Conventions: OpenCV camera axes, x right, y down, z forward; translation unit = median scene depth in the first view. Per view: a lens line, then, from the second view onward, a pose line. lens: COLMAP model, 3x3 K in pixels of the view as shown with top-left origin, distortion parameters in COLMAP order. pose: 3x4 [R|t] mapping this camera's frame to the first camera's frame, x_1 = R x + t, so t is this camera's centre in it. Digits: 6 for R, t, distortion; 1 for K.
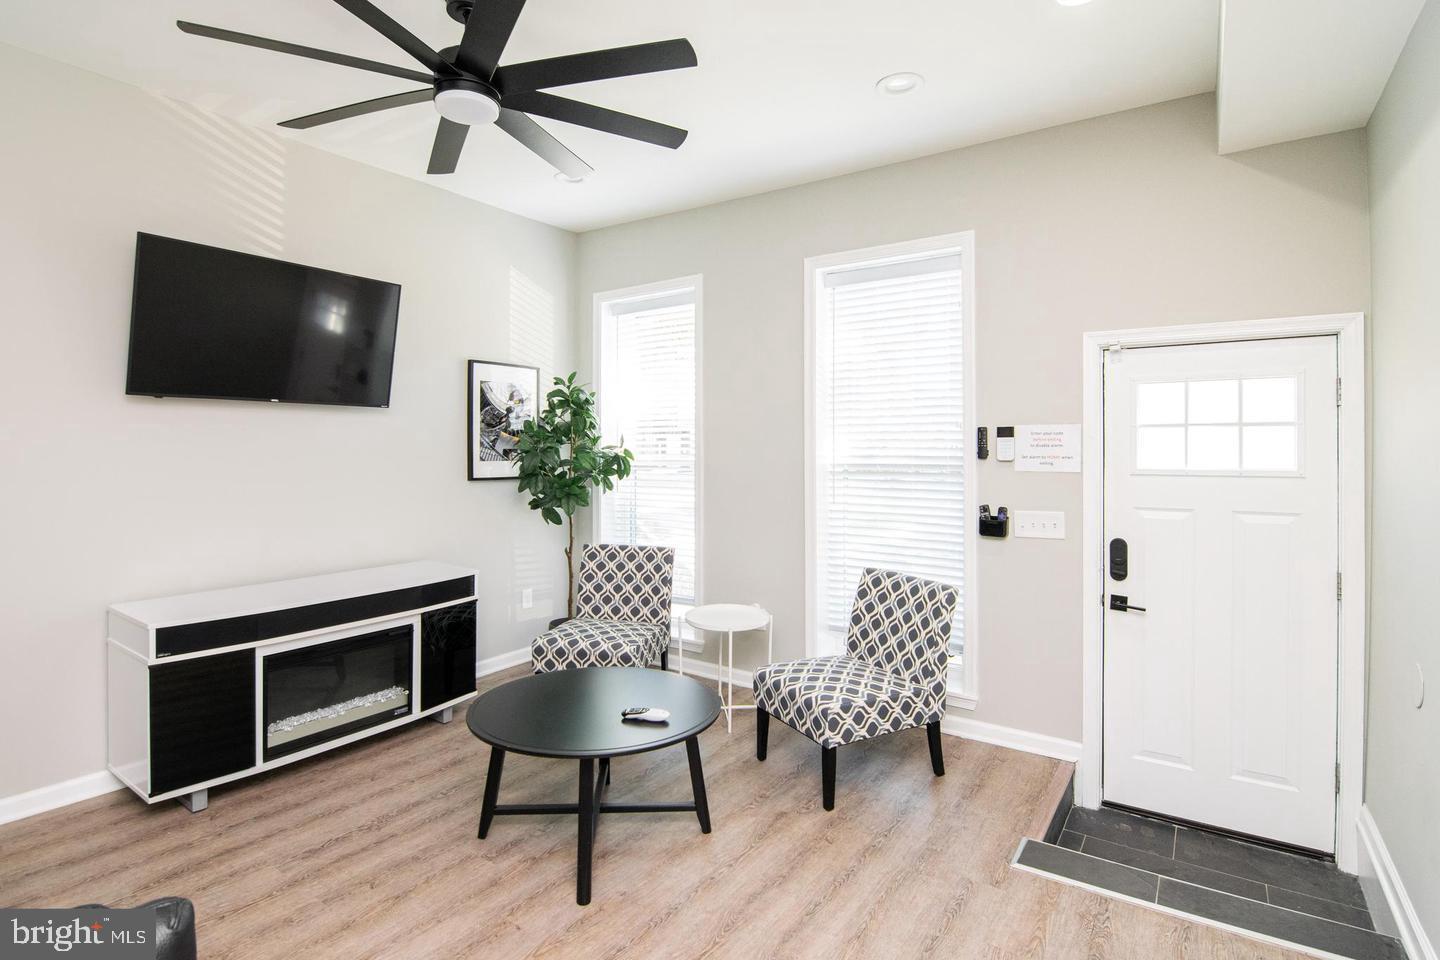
lens RADIAL K [[719.6, 0, 704.7], [0, 719.6, 450.1], [0, 0, 1]] dist [-0.002692, -0.001226]
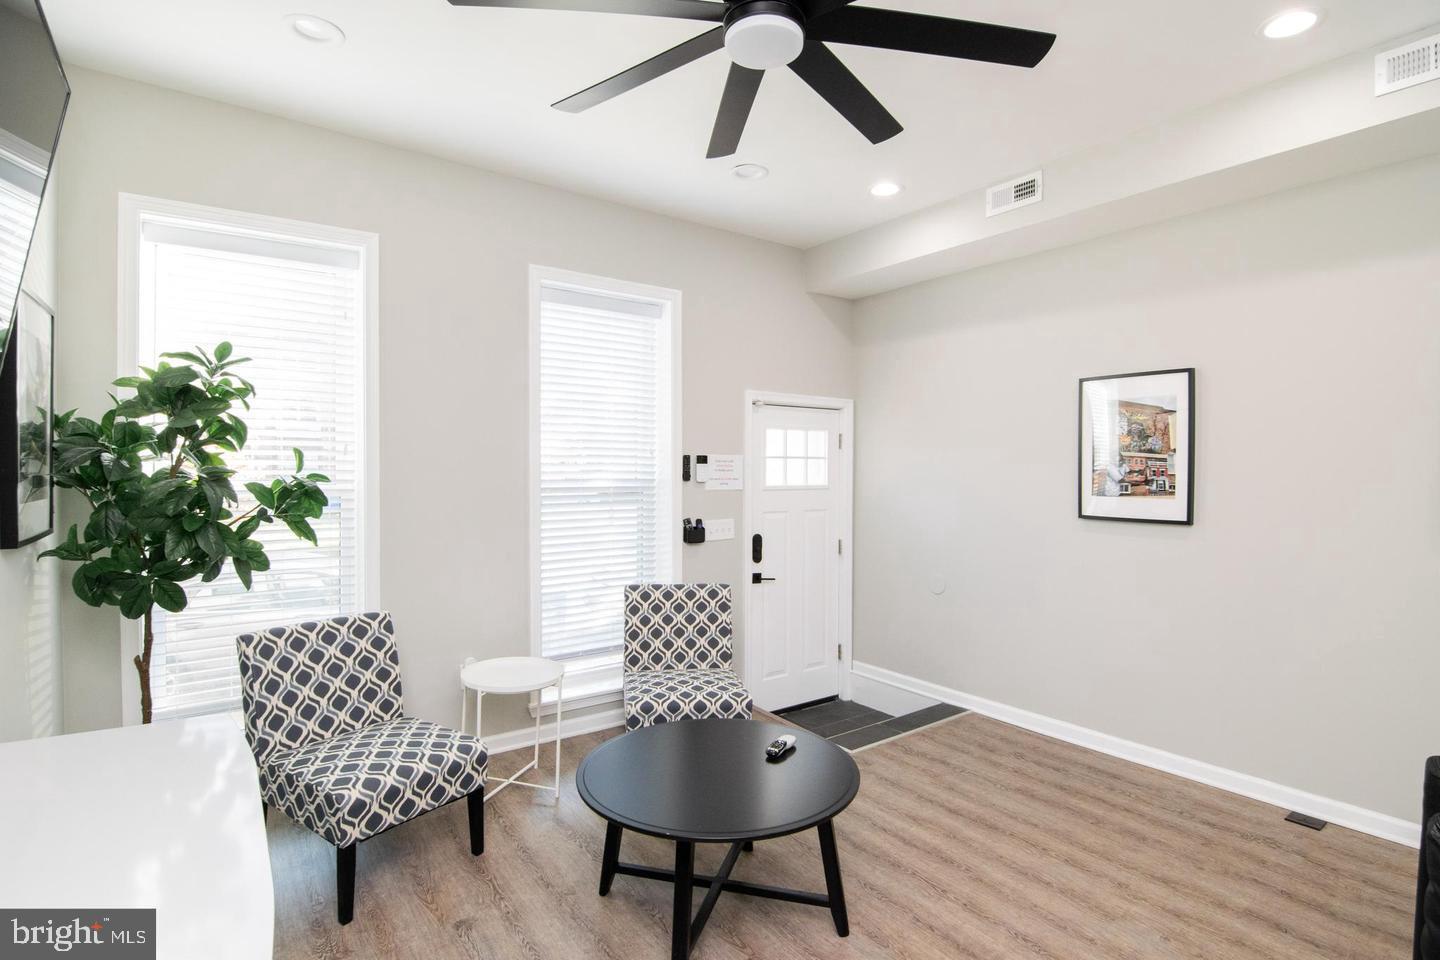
lens RADIAL K [[719.6, 0, 727.8], [0, 719.6, 475.8], [0, 0, 1]] dist [-0.002692, -0.001226]
pose [[0.320787, -0.015427, 0.947026, -0.837510], [-0.007670, 0.999792, 0.018885, -0.022326], [-0.947120, -0.013322, 0.320602, 0.602486]]
